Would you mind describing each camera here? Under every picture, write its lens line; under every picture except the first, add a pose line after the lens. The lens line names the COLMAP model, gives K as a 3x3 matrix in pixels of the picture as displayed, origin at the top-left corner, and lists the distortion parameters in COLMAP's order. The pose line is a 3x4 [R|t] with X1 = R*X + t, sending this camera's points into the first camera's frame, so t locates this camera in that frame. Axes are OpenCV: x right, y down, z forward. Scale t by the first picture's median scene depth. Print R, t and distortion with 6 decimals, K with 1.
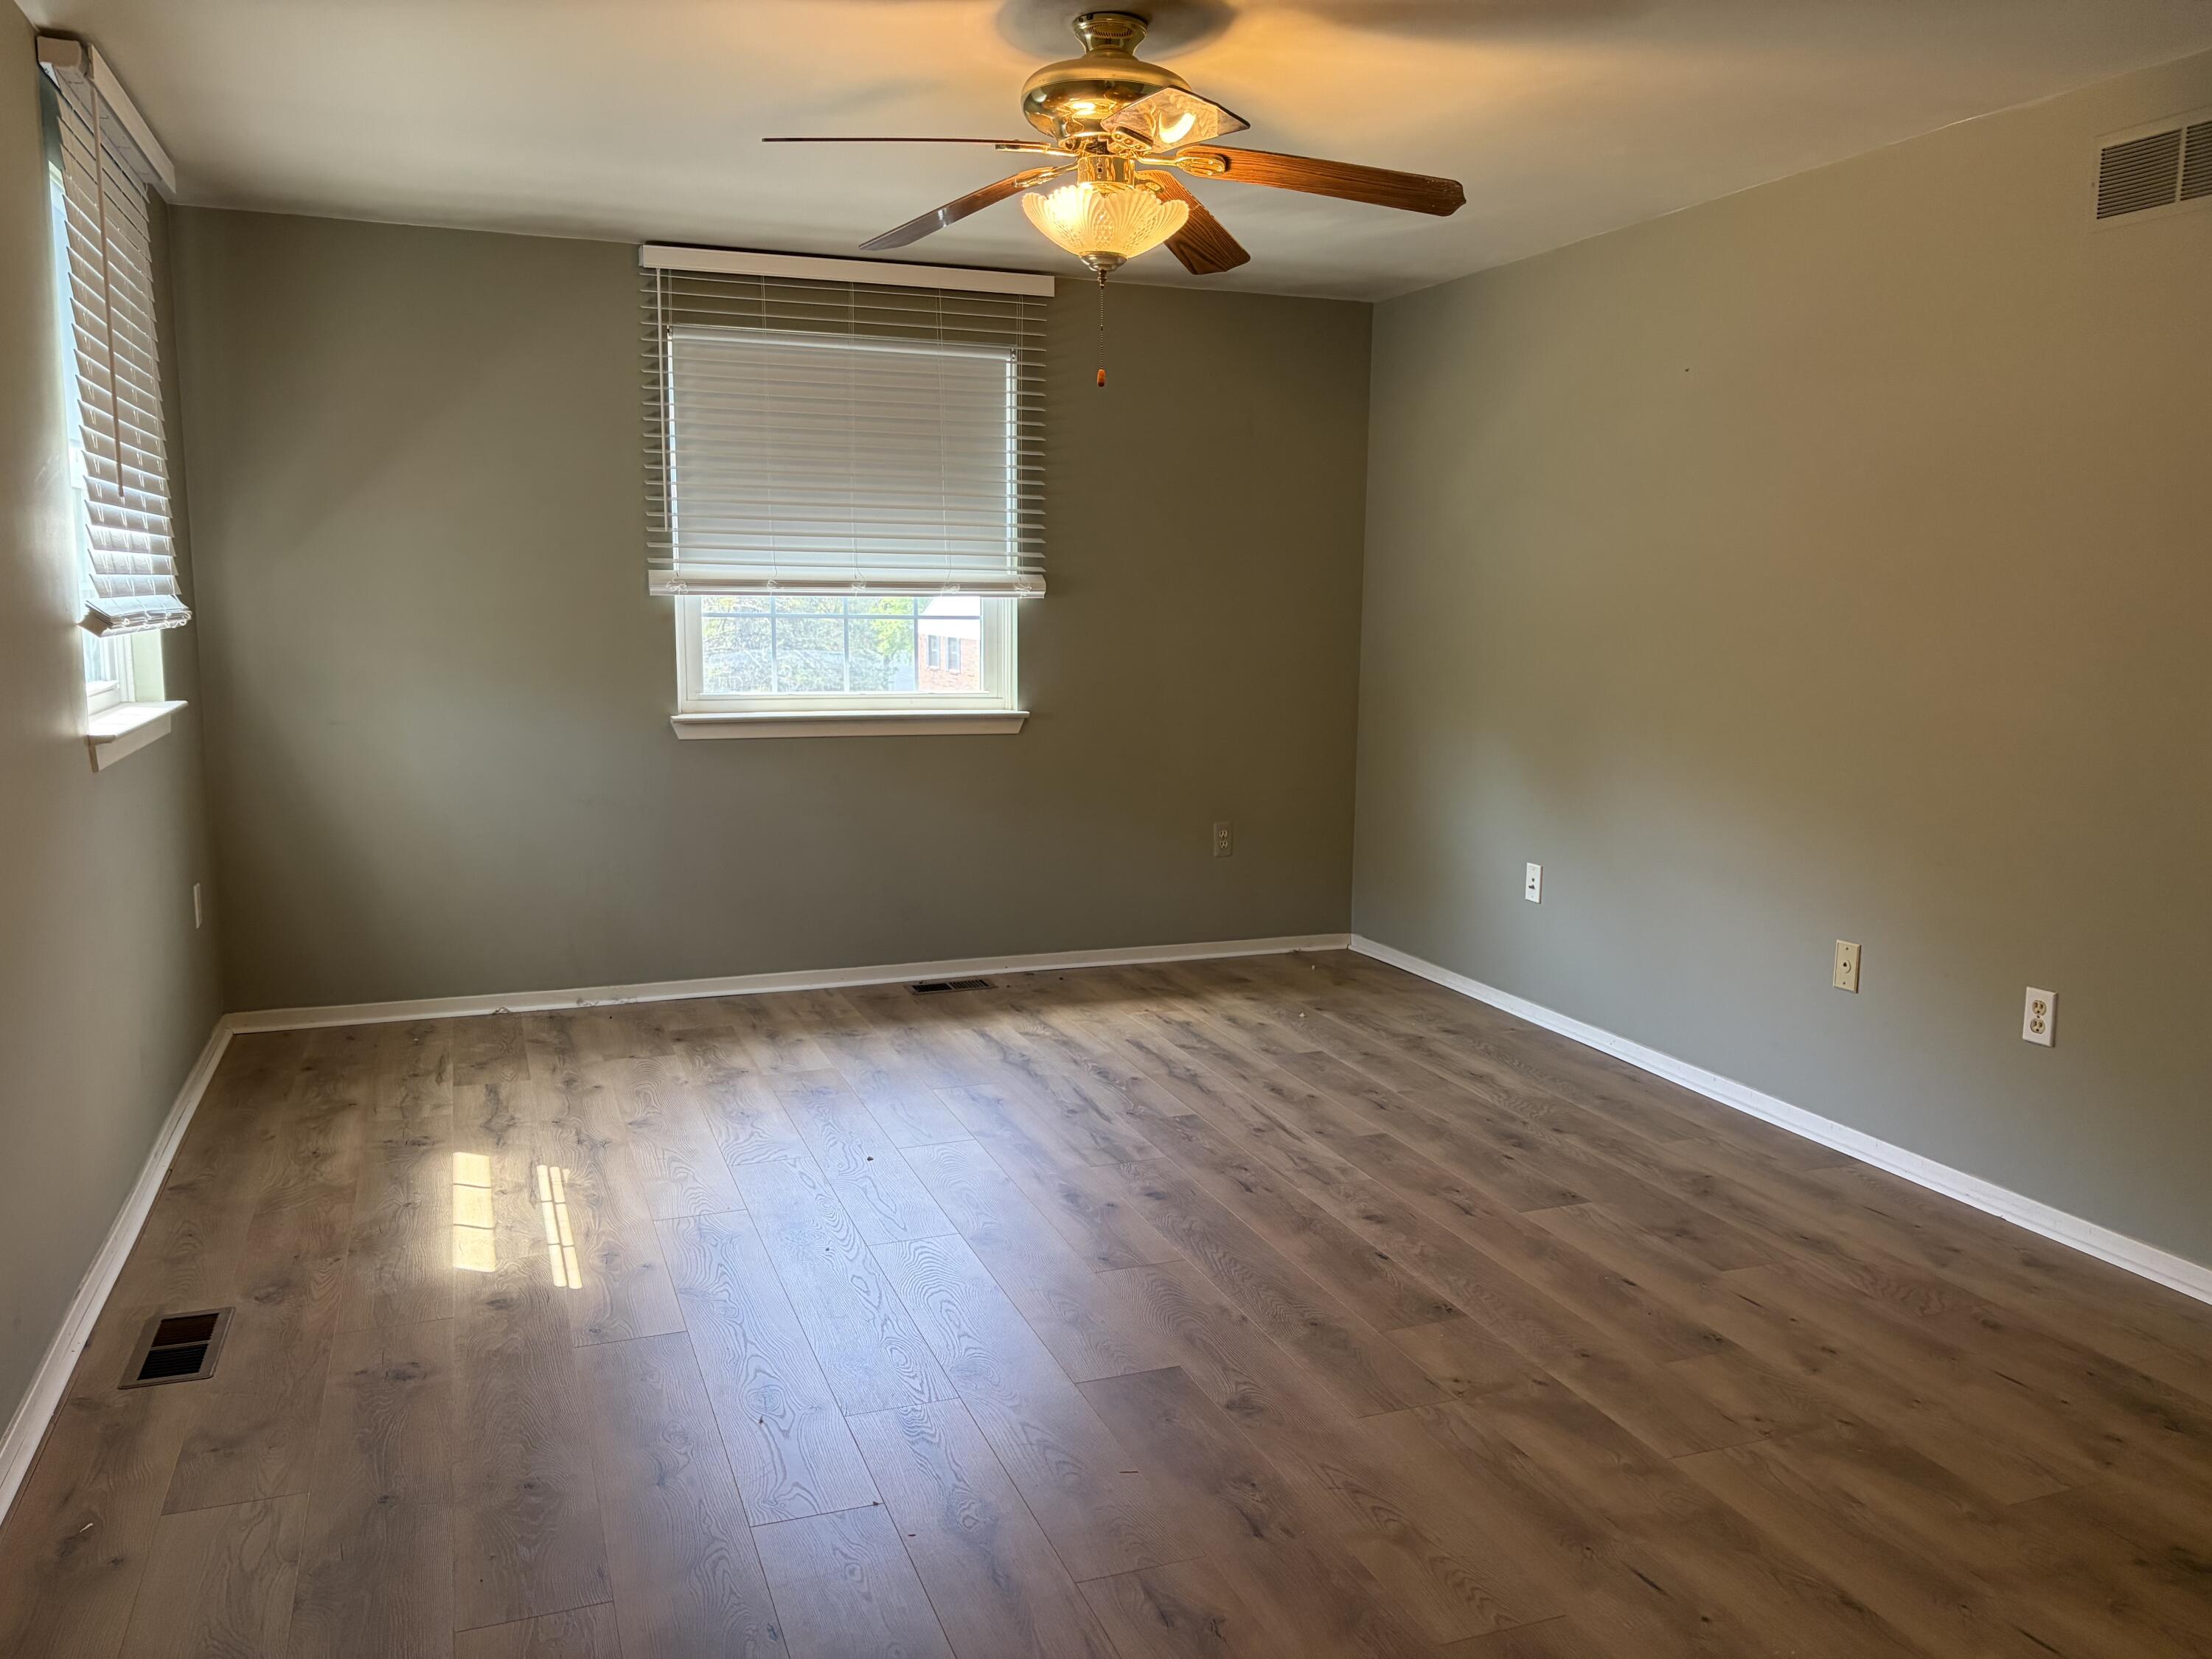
lens RADIAL K [[1661.9, 0, 1114.0], [0, 1661.9, 821.4], [0, 0, 1]] dist [0.152338, -0.316863]
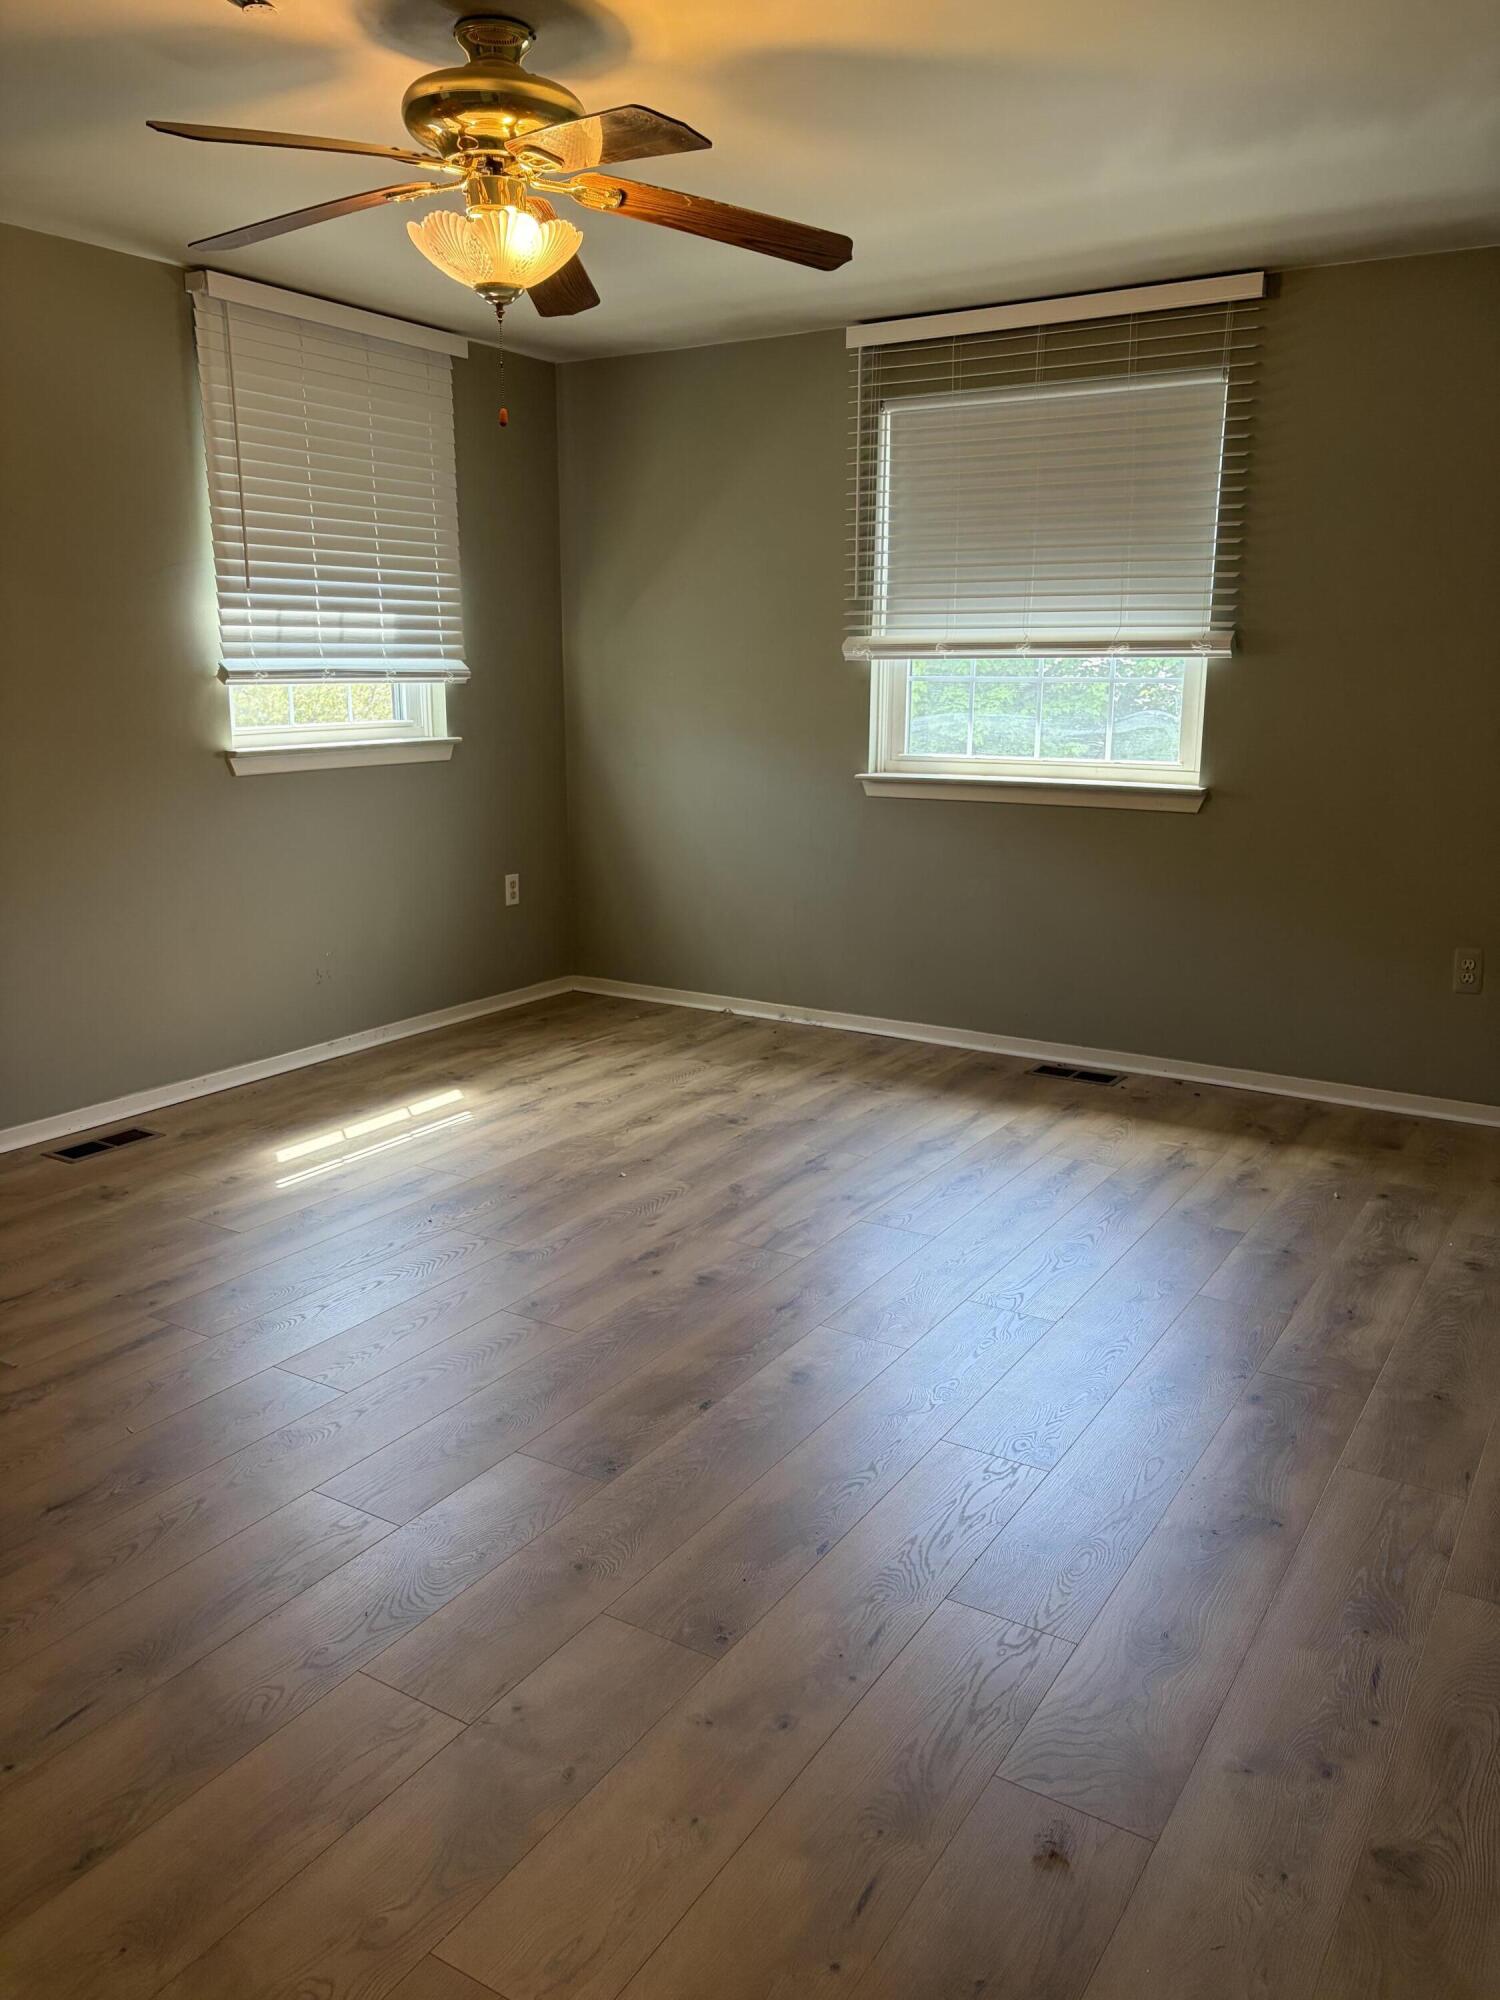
lens RADIAL K [[1522.3, 0, 760.6], [0, 1522.3, 1013.7], [0, 0, 1]] dist [0.034753, -0.042446]
pose [[0.601314, 0.174383, -0.779751, 0.518550], [-0.107928, 0.984676, 0.136983, -0.038819], [0.791690, 0.001788, 0.610921, 0.360597]]
